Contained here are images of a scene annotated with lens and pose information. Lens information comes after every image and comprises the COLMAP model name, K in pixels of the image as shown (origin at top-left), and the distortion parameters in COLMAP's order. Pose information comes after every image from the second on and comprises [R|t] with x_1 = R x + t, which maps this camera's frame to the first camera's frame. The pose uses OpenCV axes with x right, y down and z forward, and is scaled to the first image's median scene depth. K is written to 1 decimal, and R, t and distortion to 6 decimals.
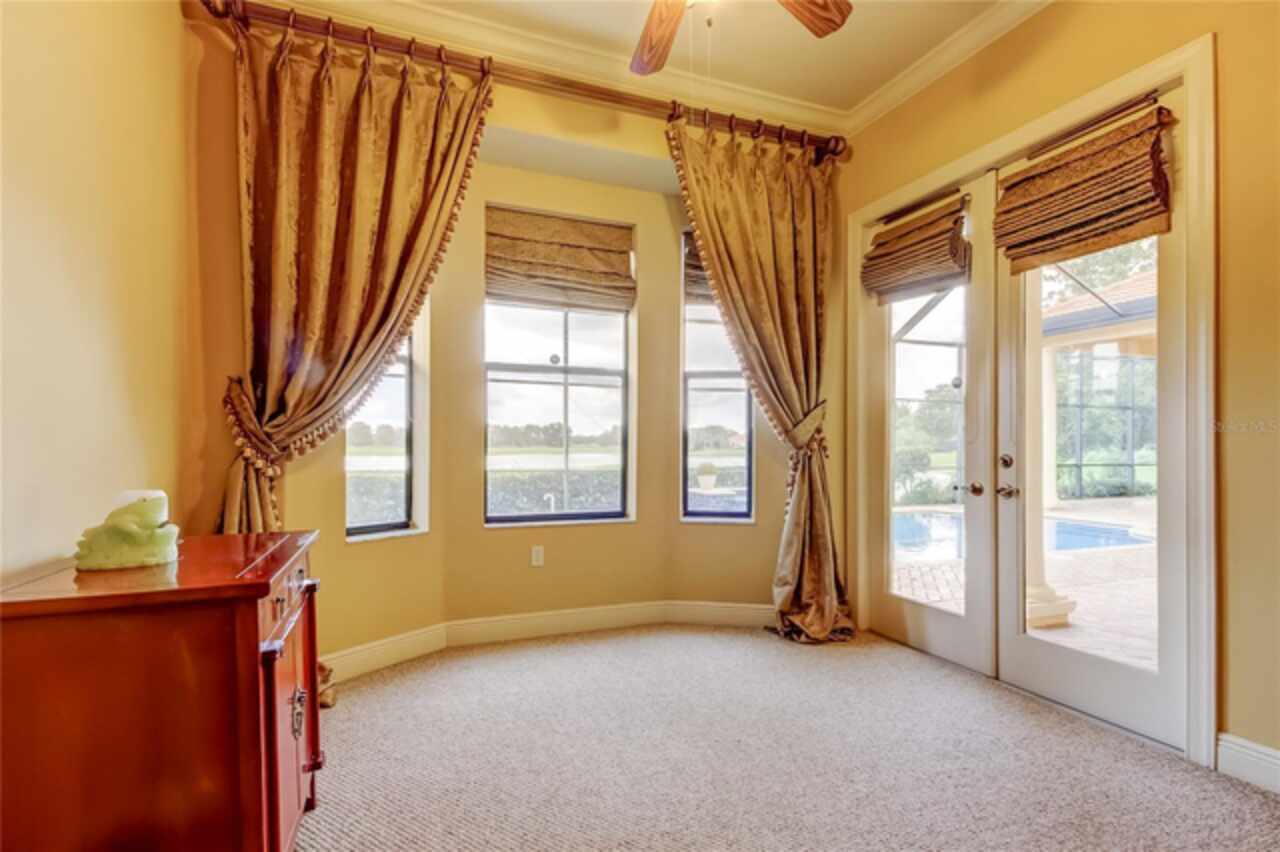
lens RADIAL K [[598.1, 0, 639.9], [0, 598.1, 453.3], [0, 0, 1]] dist [0.017319, -0.008559]
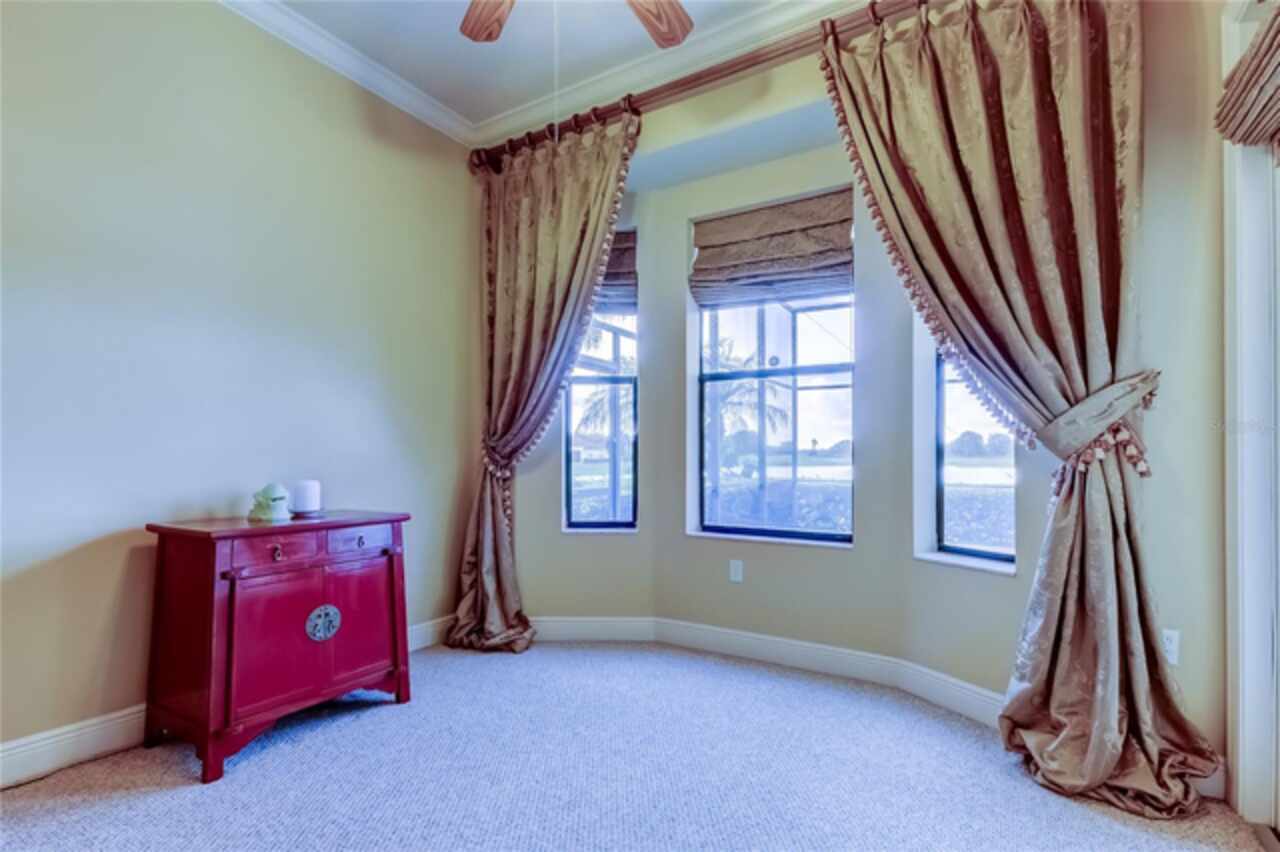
lens RADIAL K [[600.8, 0, 641.0], [0, 600.8, 458.6], [0, 0, 1]] dist [0.018494, 0.000285]
pose [[0.598502, 0.001863, -0.801119, 0.507281], [-0.011081, 0.999921, -0.005954, 0.000048], [0.801044, 0.012441, 0.598476, 0.304610]]
